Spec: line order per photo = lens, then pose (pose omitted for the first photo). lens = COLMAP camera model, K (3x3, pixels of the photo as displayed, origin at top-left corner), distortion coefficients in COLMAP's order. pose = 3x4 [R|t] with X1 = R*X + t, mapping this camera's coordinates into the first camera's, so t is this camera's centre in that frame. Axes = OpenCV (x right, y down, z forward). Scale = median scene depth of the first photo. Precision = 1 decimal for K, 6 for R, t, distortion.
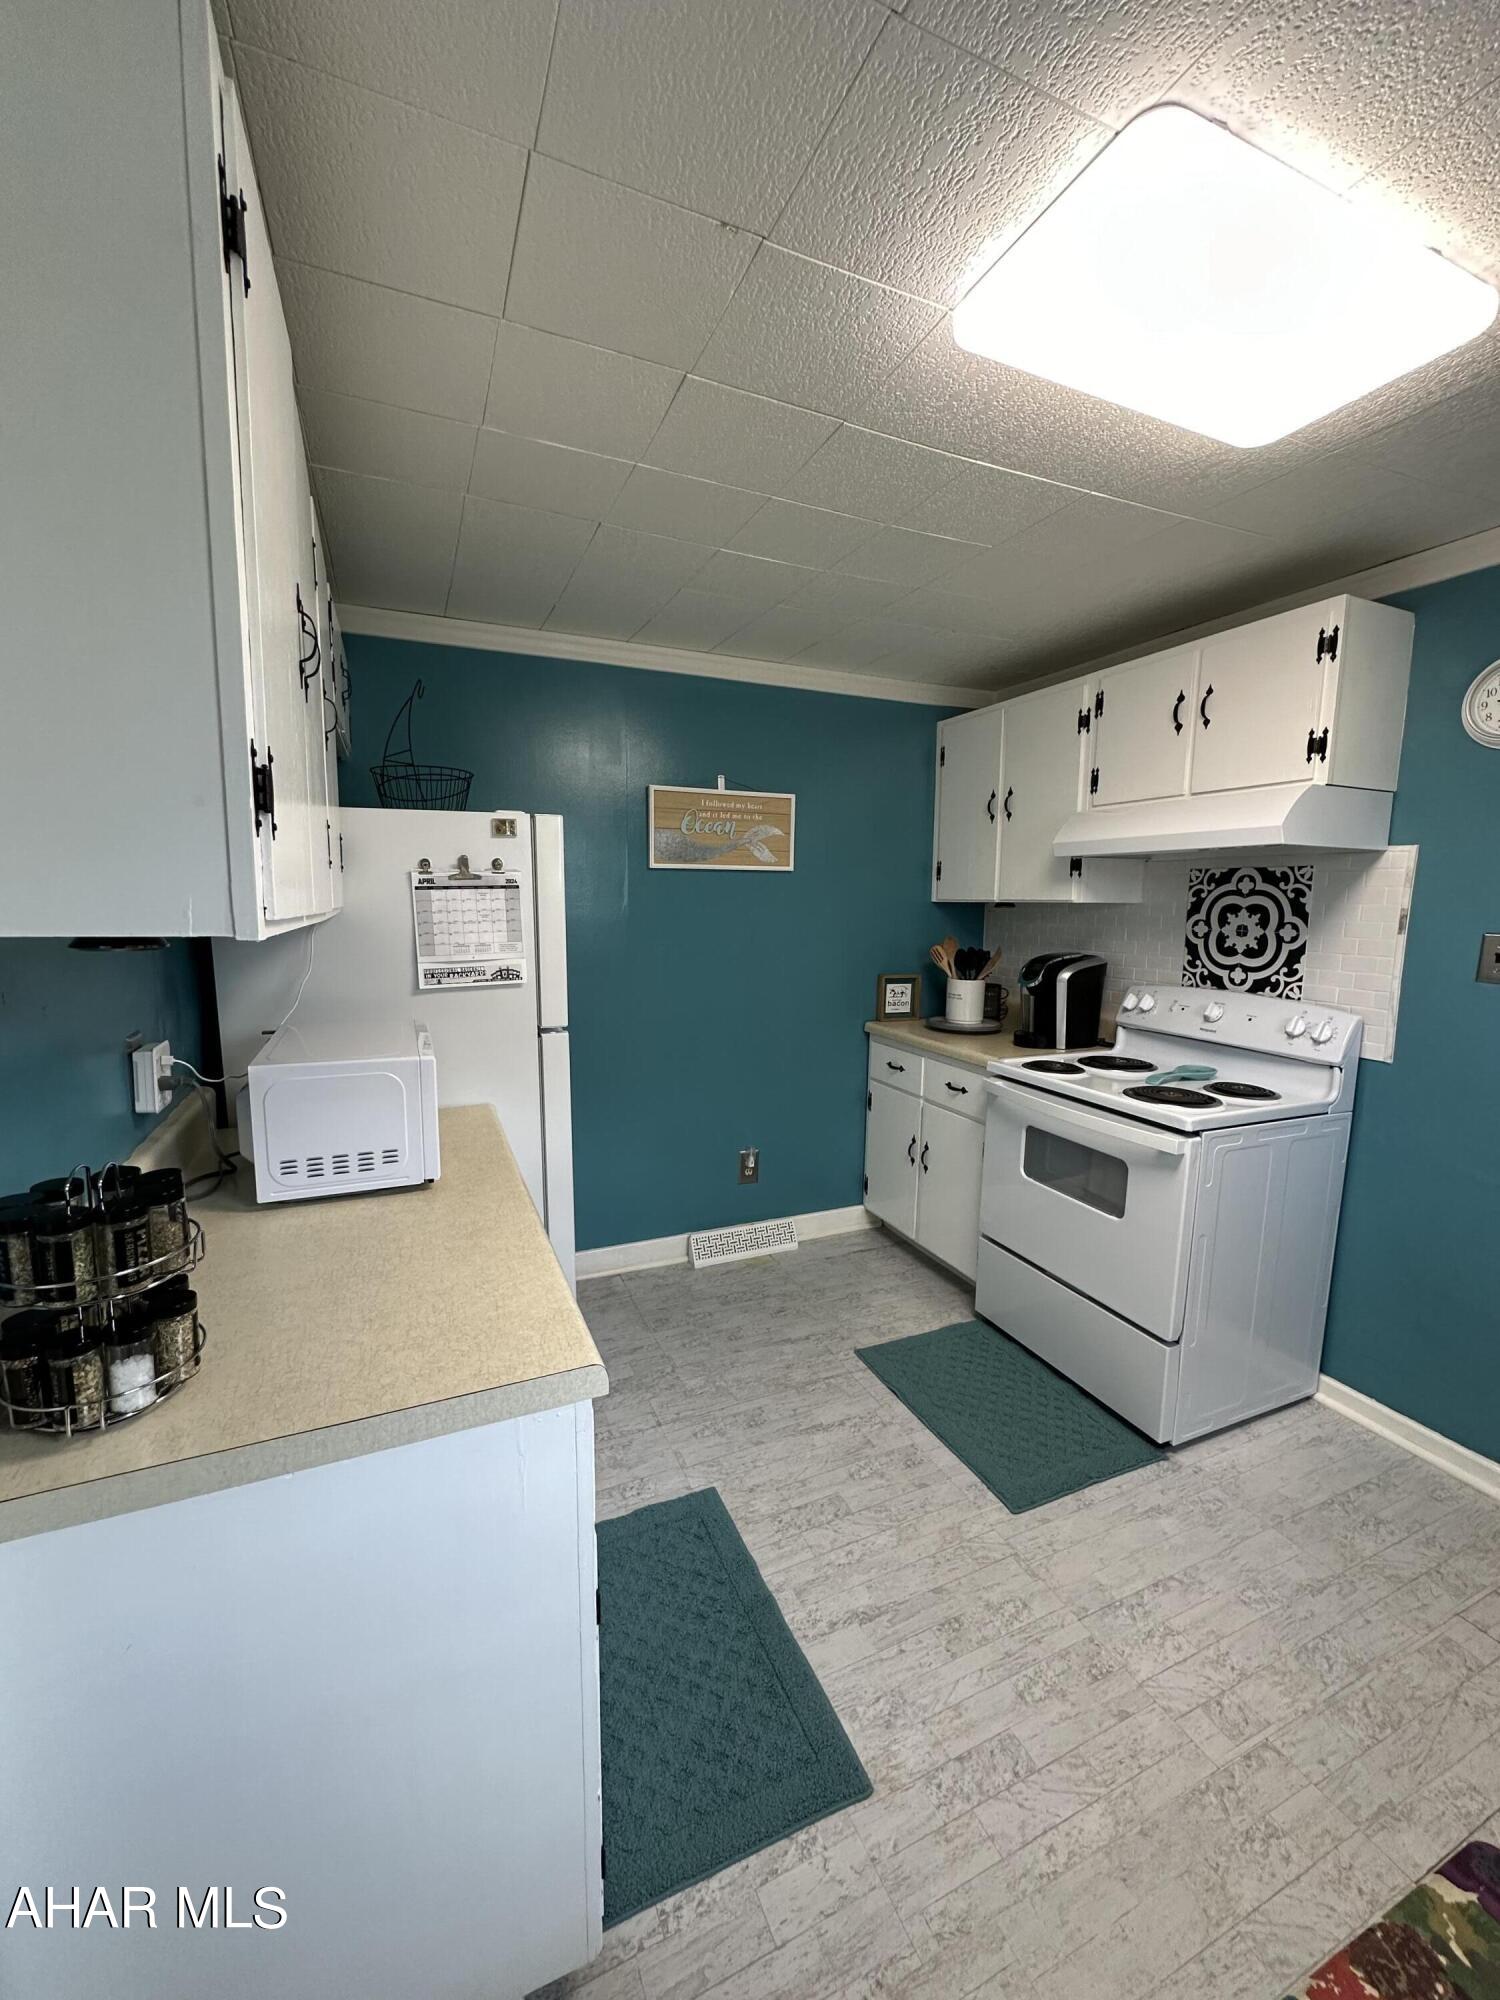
lens RADIAL K [[797.4, 0, 753.3], [0, 797.4, 1001.7], [0, 0, 1]] dist [-0.005737, 0.001163]
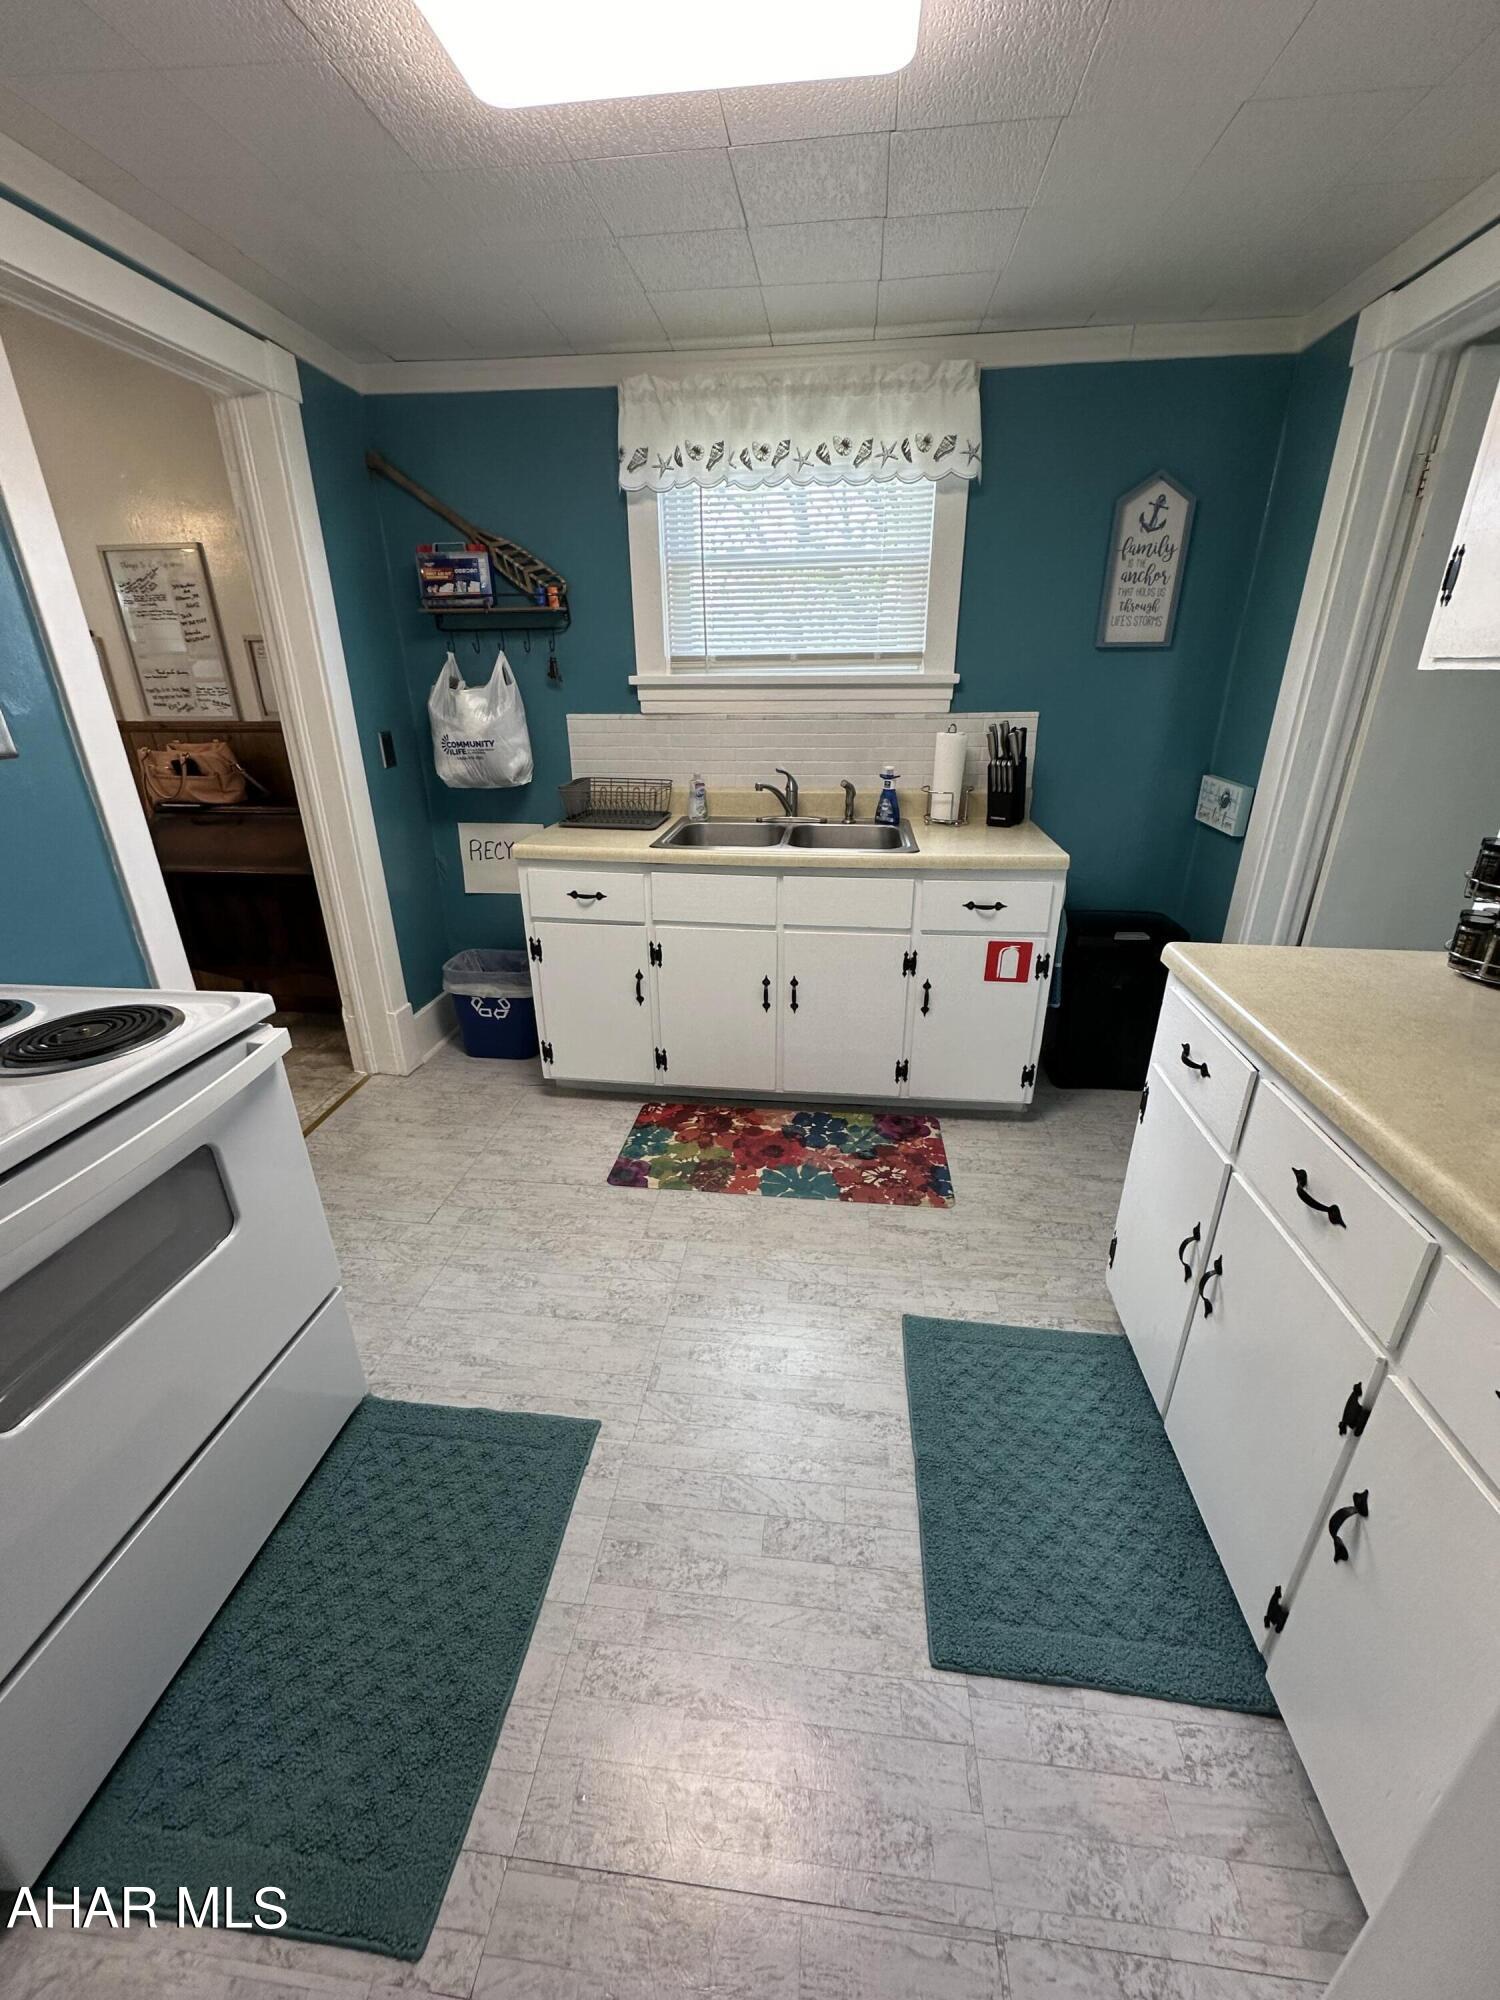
lens RADIAL K [[797.4, 0, 753.9], [0, 797.4, 1006.6], [0, 0, 1]] dist [-0.005737, 0.001163]
pose [[-0.865047, -0.198329, 0.460824, -0.127625], [0.058911, 0.872032, 0.485890, -0.158229], [-0.498220, 0.447466, -0.742665, 1.477407]]
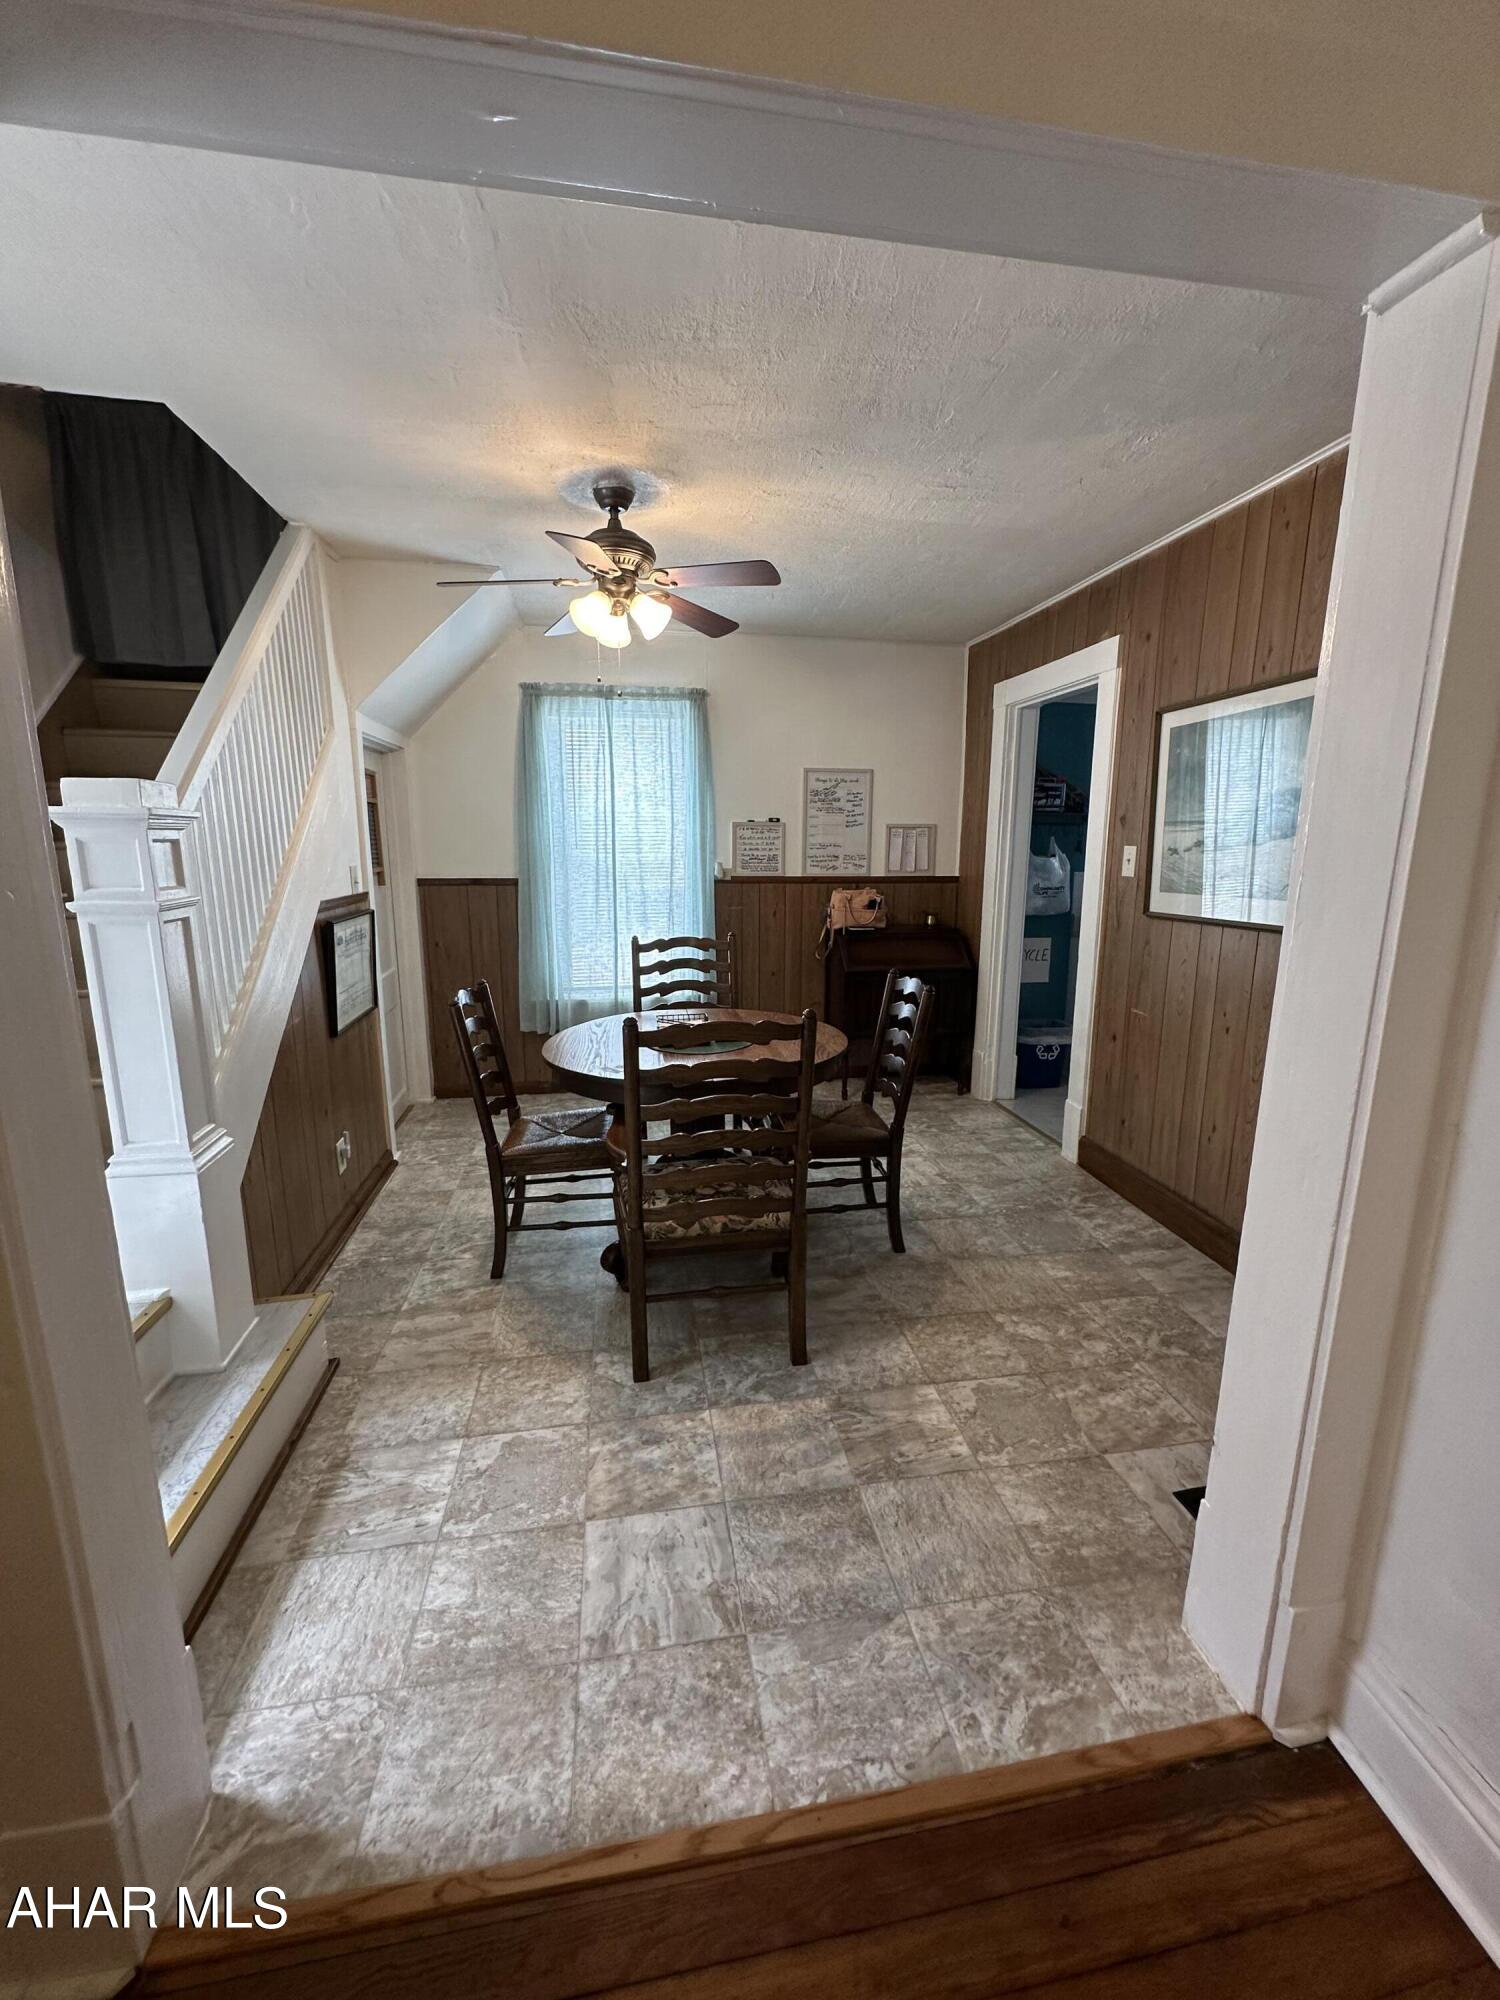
lens RADIAL K [[797.4, 0, 753.4], [0, 797.4, 1000.9], [0, 0, 1]] dist [-0.005737, 0.001163]
pose [[-0.970242, -0.061032, 0.234321, 0.542067], [0.016468, 0.948841, 0.315326, -0.245581], [-0.241578, 0.309801, -0.919600, 2.151420]]
